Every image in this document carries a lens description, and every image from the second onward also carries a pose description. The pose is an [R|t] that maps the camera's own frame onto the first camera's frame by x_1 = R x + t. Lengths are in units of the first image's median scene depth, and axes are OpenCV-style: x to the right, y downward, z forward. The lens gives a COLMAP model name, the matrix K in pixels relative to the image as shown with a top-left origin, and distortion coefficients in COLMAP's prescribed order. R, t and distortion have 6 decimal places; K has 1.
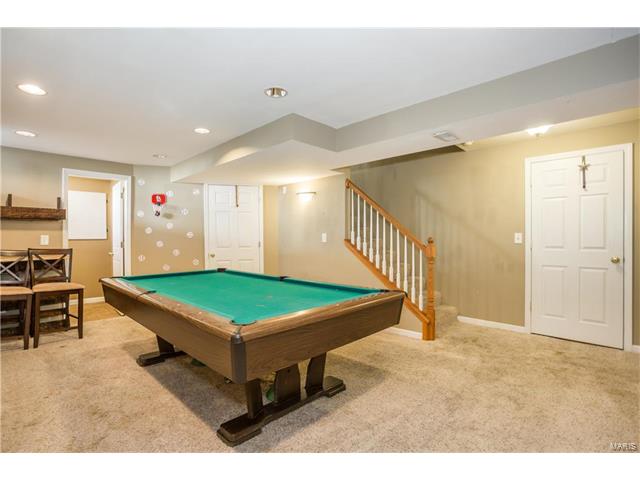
lens RADIAL K [[322.2, 0, 317.4], [0, 322.2, 238.4], [0, 0, 1]] dist [-0.053014, 0.038062]
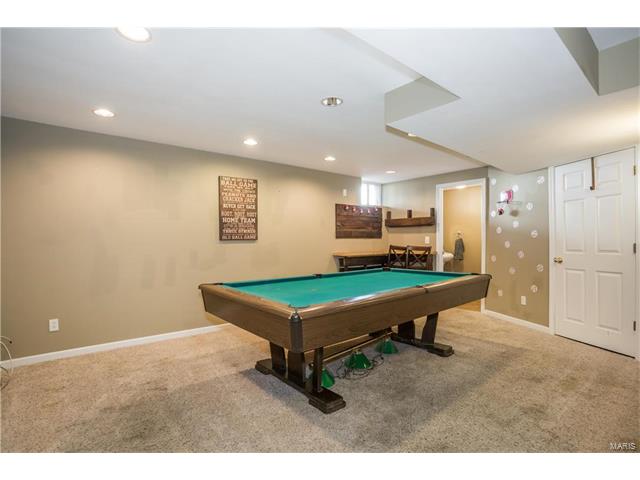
lens RADIAL K [[322.2, 0, 317.4], [0, 322.2, 238.4], [0, 0, 1]] dist [-0.053014, 0.038062]
pose [[-0.080987, 0.000703, -0.996715, 0.476069], [0.009042, 0.999959, -0.000029, -0.005122], [0.996674, -0.009014, -0.080990, 0.535206]]
